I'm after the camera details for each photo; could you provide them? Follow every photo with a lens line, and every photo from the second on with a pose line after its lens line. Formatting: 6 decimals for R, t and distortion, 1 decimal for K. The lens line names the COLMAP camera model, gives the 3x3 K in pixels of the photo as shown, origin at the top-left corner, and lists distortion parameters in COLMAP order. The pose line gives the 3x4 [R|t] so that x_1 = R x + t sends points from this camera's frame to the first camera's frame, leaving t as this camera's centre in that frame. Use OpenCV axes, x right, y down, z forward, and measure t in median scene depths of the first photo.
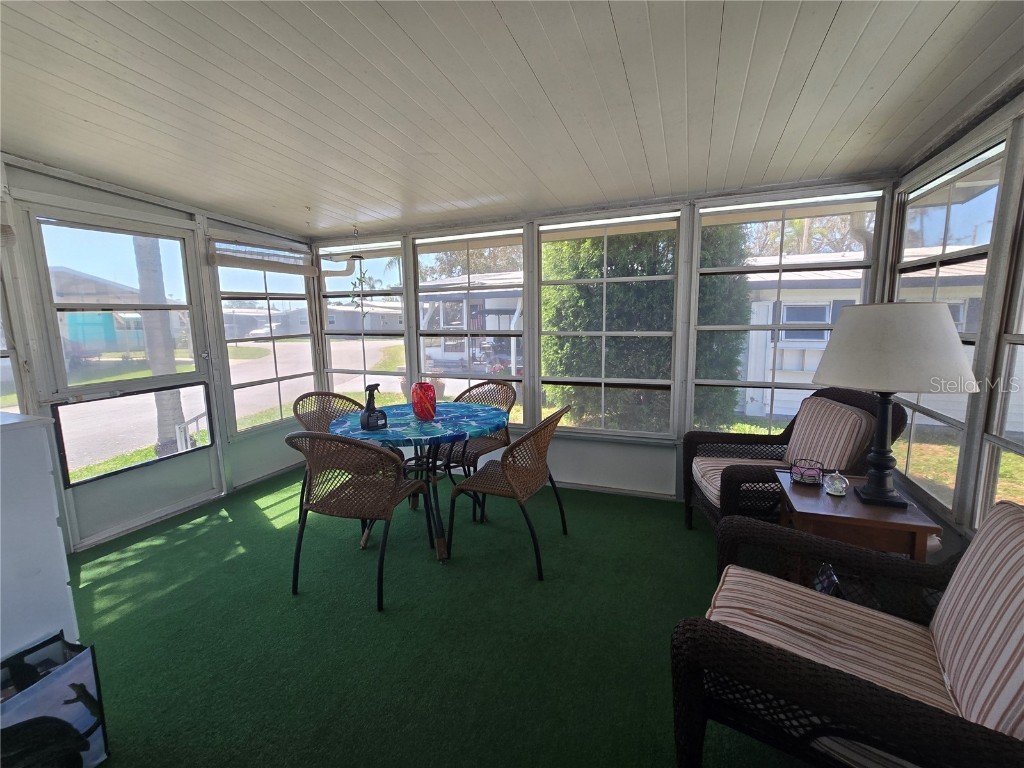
lens RADIAL K [[418.9, 0, 514.0], [0, 418.9, 380.0], [0, 0, 1]] dist [-0.005954, 0.000358]
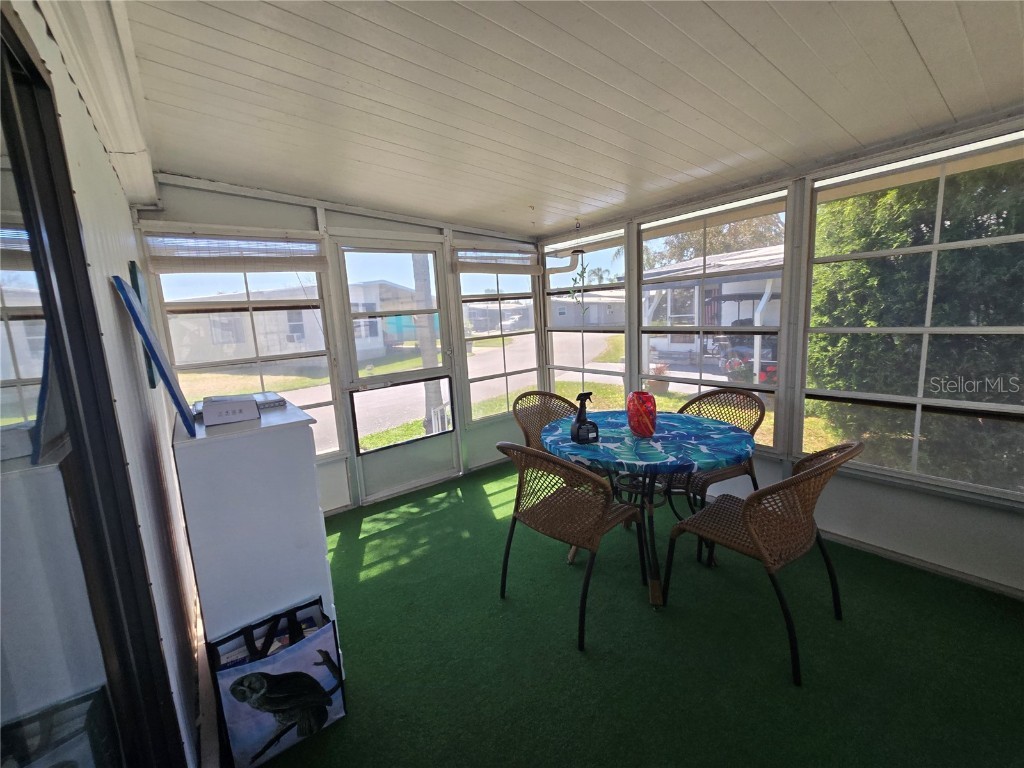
lens RADIAL K [[418.9, 0, 516.6], [0, 418.9, 379.4], [0, 0, 1]] dist [-0.005954, 0.000358]
pose [[0.869364, 0.042268, -0.492362, -0.016304], [-0.029995, 0.999012, 0.032799, -0.033443], [0.493262, -0.013746, 0.869772, 0.109347]]
